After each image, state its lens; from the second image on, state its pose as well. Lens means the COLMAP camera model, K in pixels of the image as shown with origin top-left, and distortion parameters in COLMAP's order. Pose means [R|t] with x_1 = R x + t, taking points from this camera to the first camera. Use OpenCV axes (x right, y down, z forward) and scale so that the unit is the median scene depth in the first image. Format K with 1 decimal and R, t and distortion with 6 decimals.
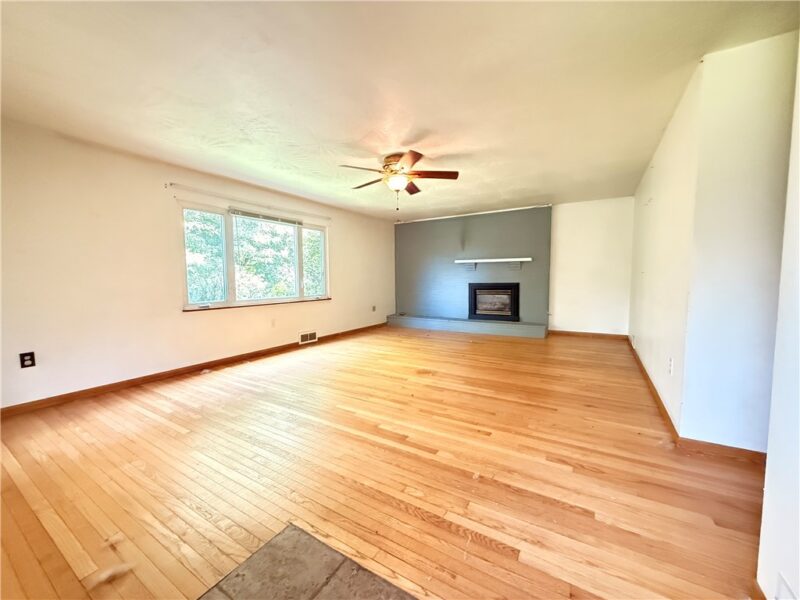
lens RADIAL K [[316.3, 0, 396.4], [0, 316.3, 301.5], [0, 0, 1]] dist [0.002213, 0.000045]
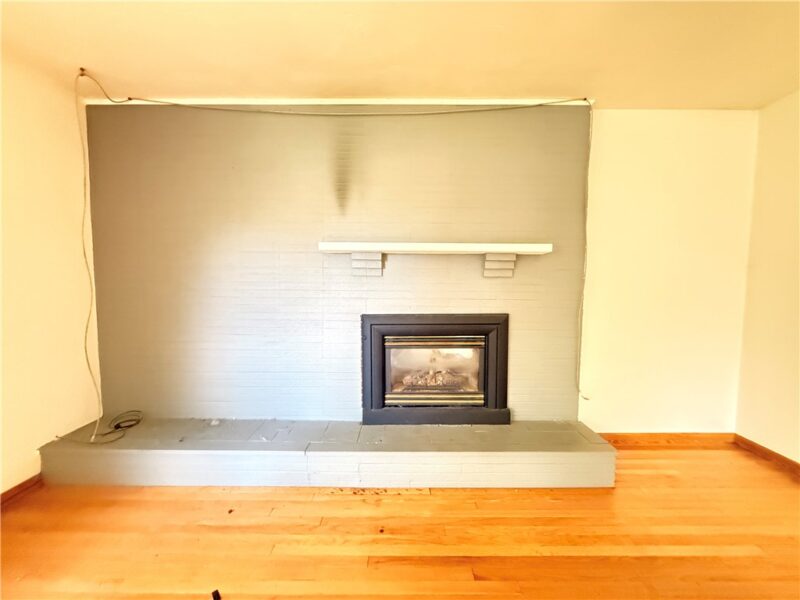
lens RADIAL K [[316.3, 0, 401.3], [0, 316.3, 304.2], [0, 0, 1]] dist [0.002213, 0.000045]
pose [[0.860425, -0.021193, 0.509136, 0.101474], [0.024179, 0.999707, 0.000752, -0.069837], [-0.509003, 0.011664, 0.860686, 0.719504]]
